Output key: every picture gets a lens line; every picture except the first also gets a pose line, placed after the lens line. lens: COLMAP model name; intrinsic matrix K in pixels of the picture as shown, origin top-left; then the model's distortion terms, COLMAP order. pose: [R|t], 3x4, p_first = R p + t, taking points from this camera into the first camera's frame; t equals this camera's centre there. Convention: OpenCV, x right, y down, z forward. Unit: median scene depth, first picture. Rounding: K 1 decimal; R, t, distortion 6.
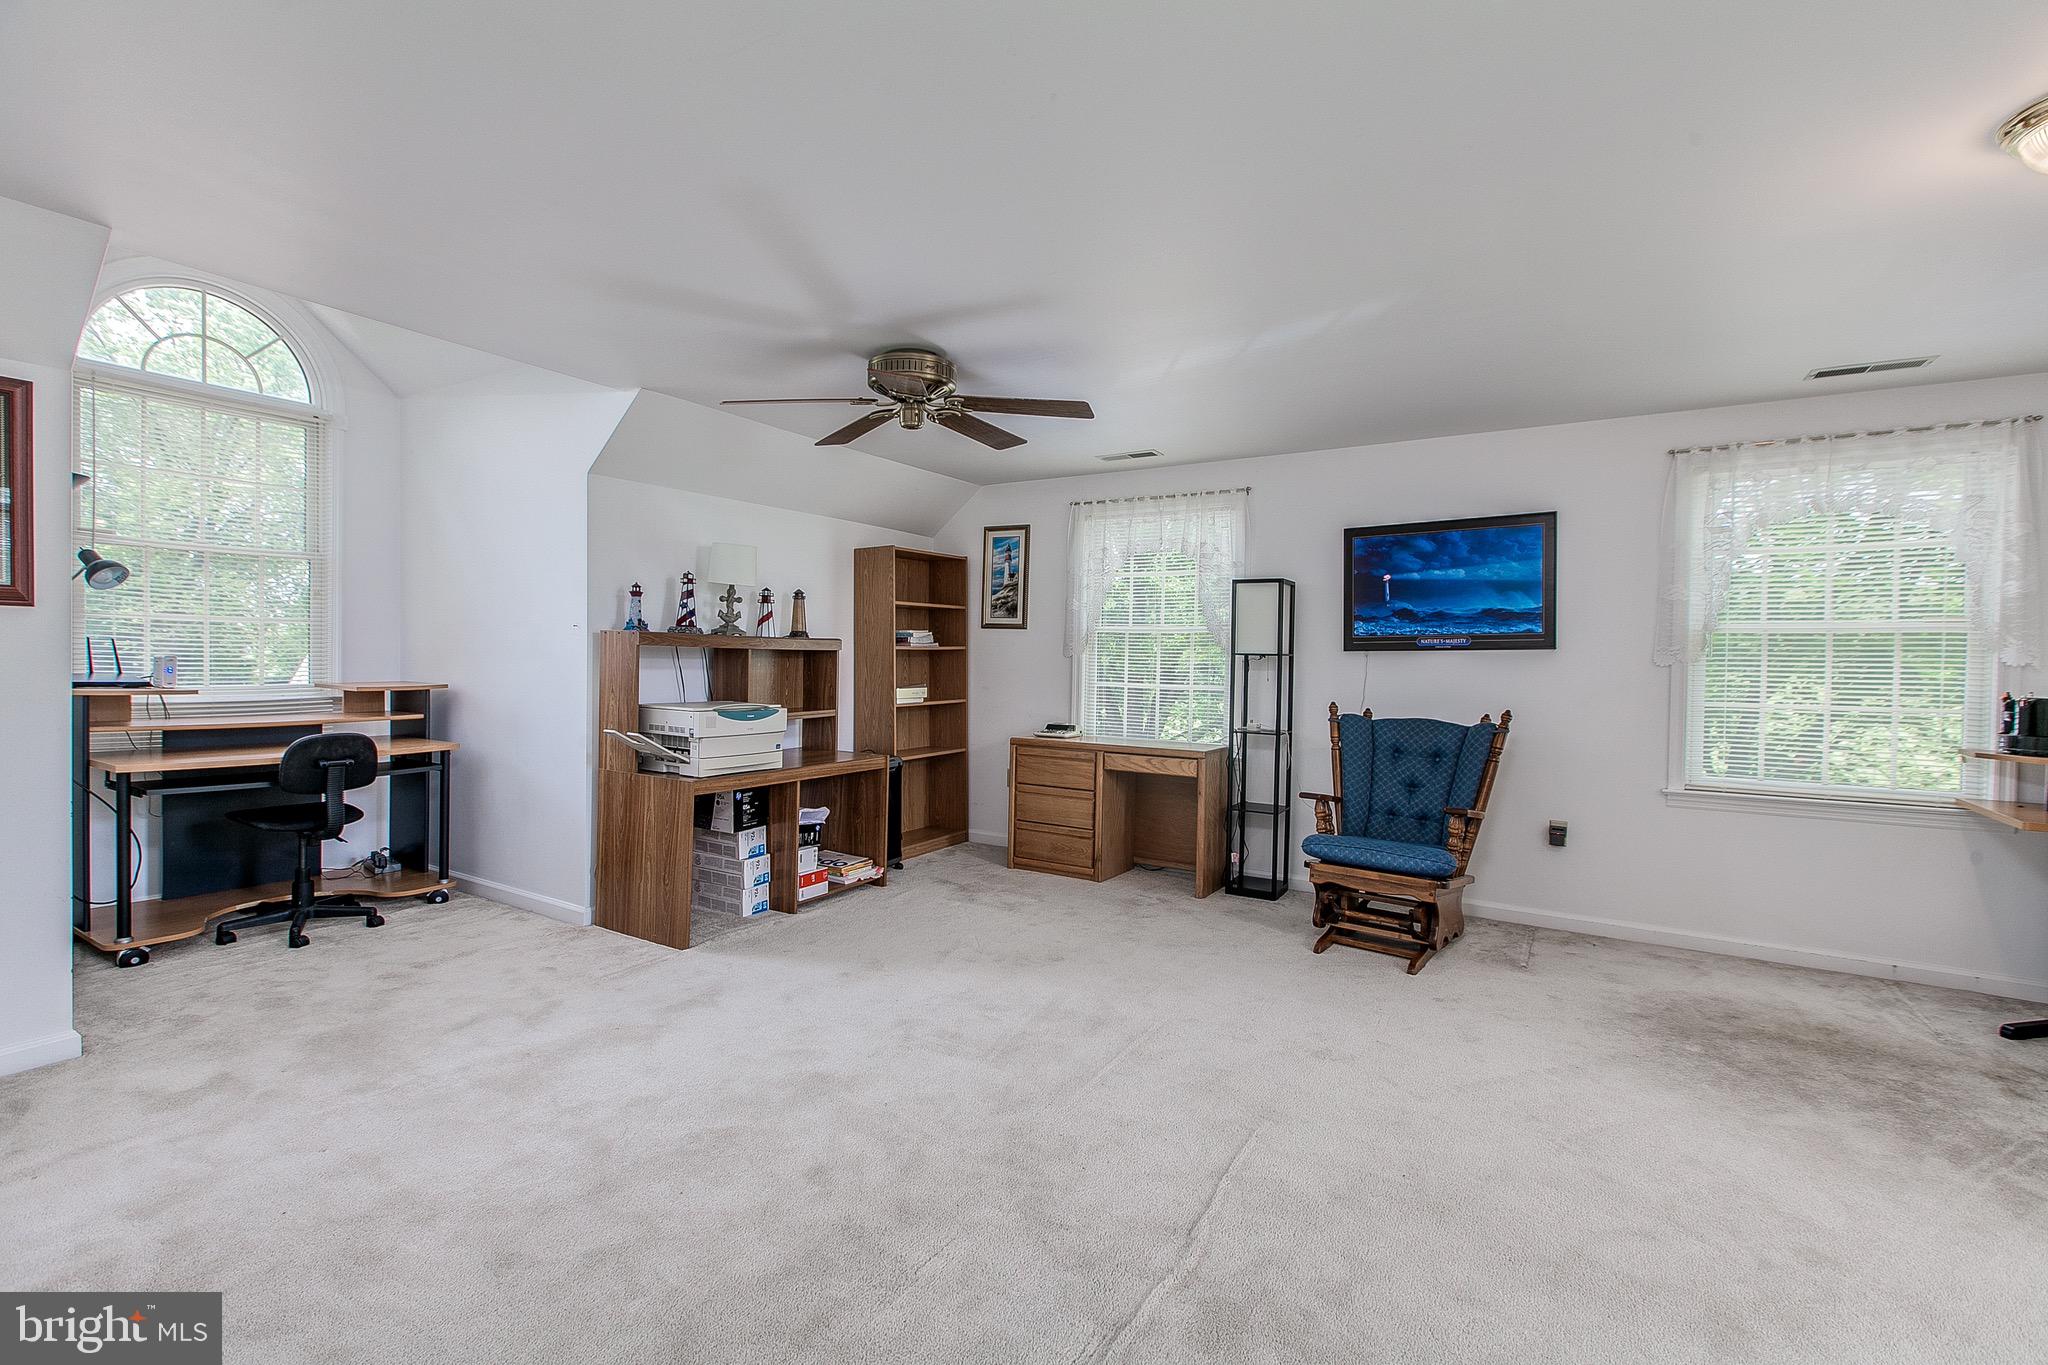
lens RADIAL K [[906.3, 0, 1023.9], [0, 906.3, 685.5], [0, 0, 1]] dist [-0.015400, 0.000286]
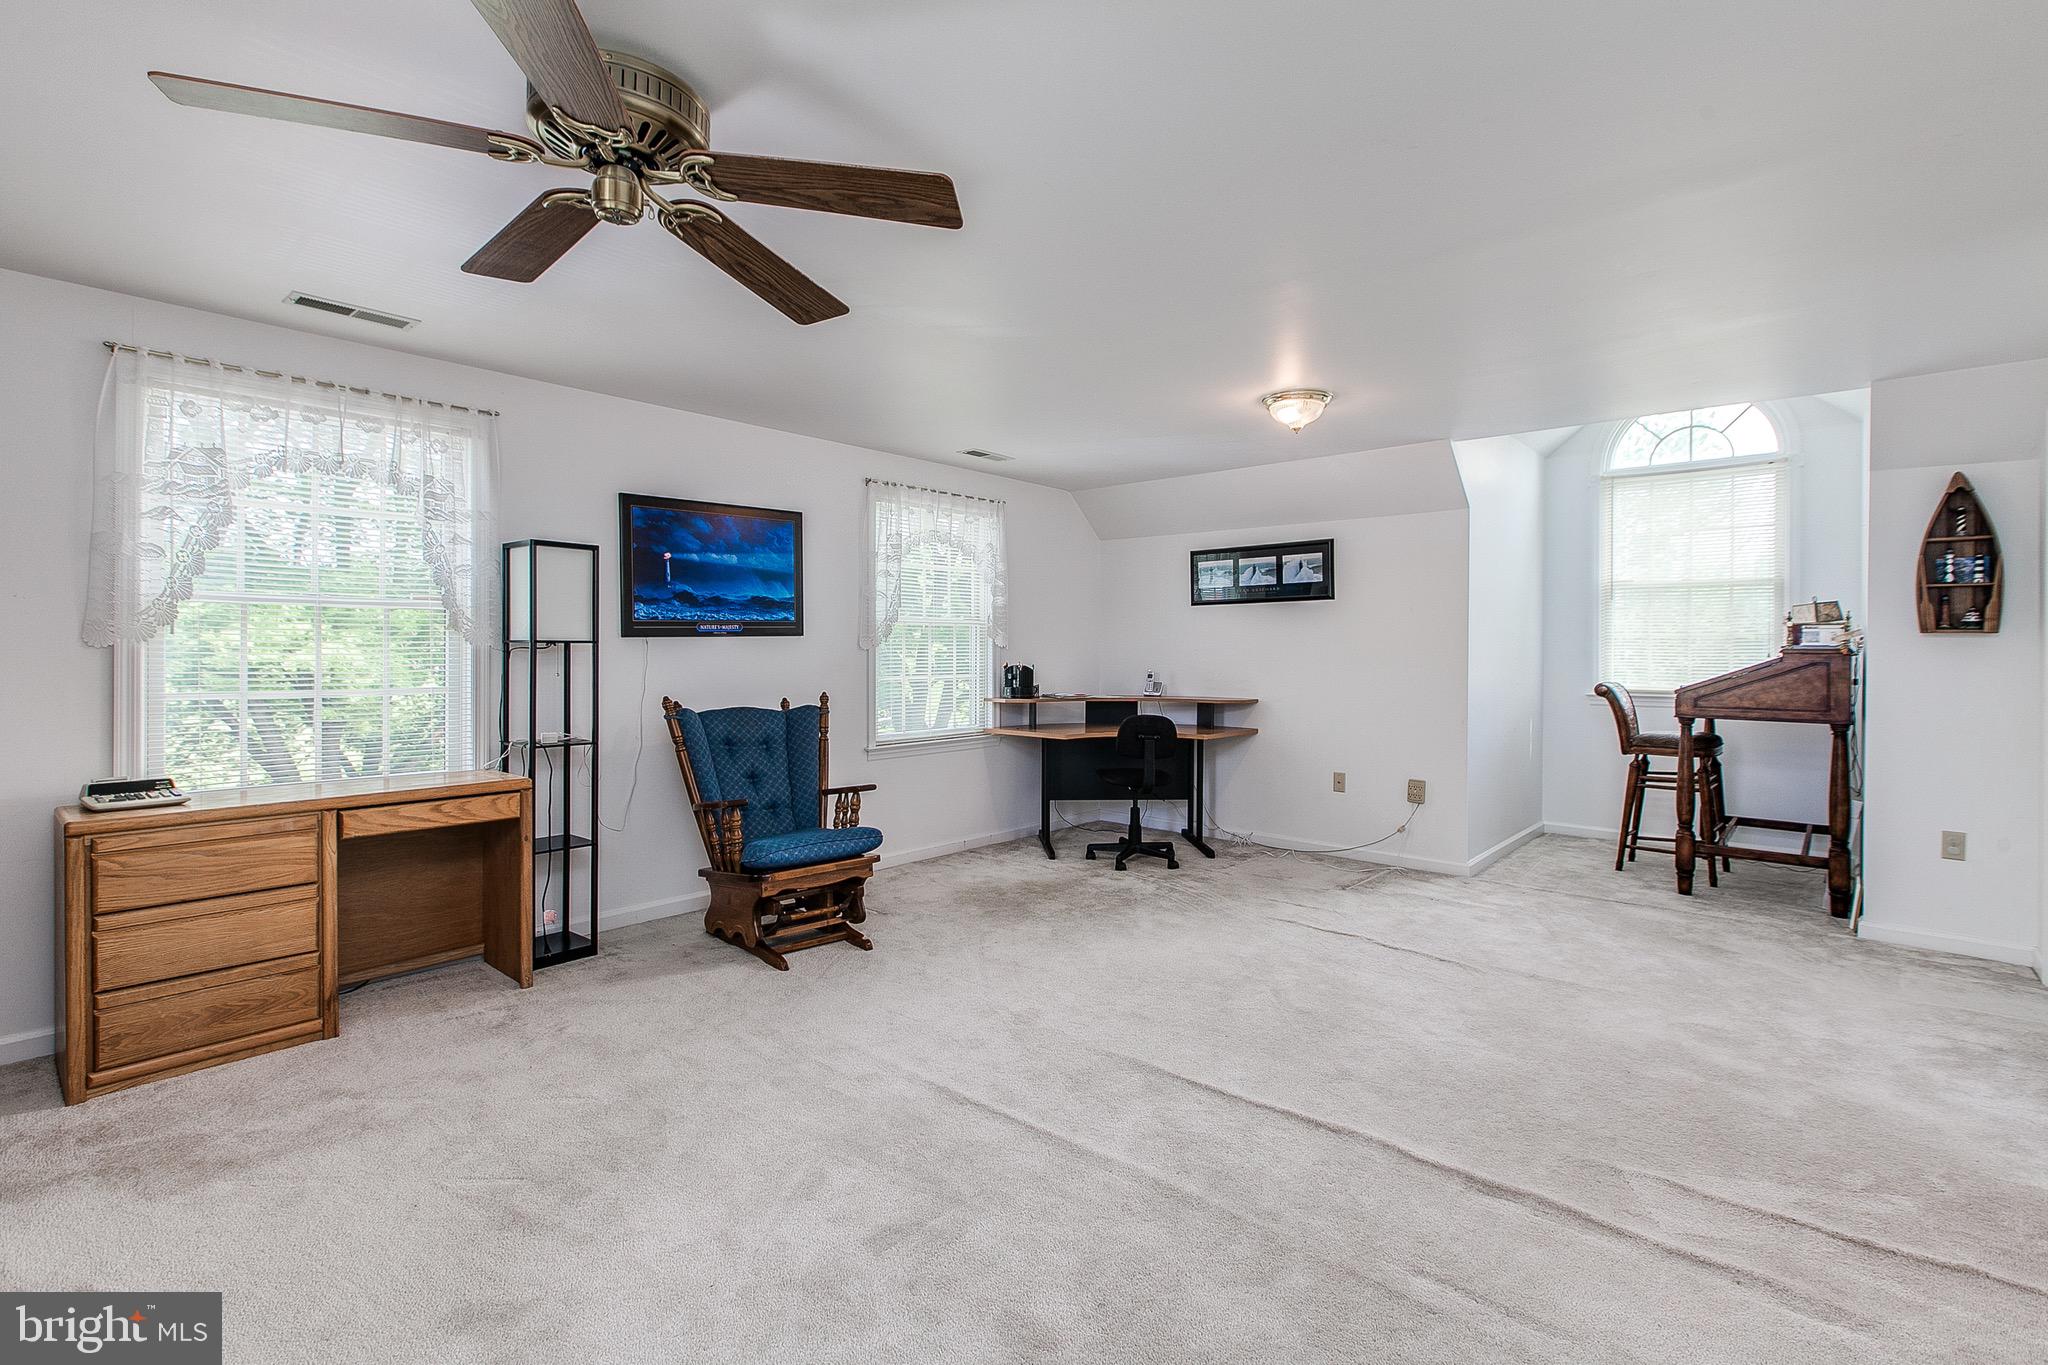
lens RADIAL K [[906.3, 0, 1034.9], [0, 906.3, 667.4], [0, 0, 1]] dist [-0.015400, 0.000286]
pose [[0.156251, -0.033339, 0.987155, -0.459144], [0.029251, 0.999148, 0.029114, -0.024711], [-0.987284, 0.024326, 0.157093, 0.524201]]
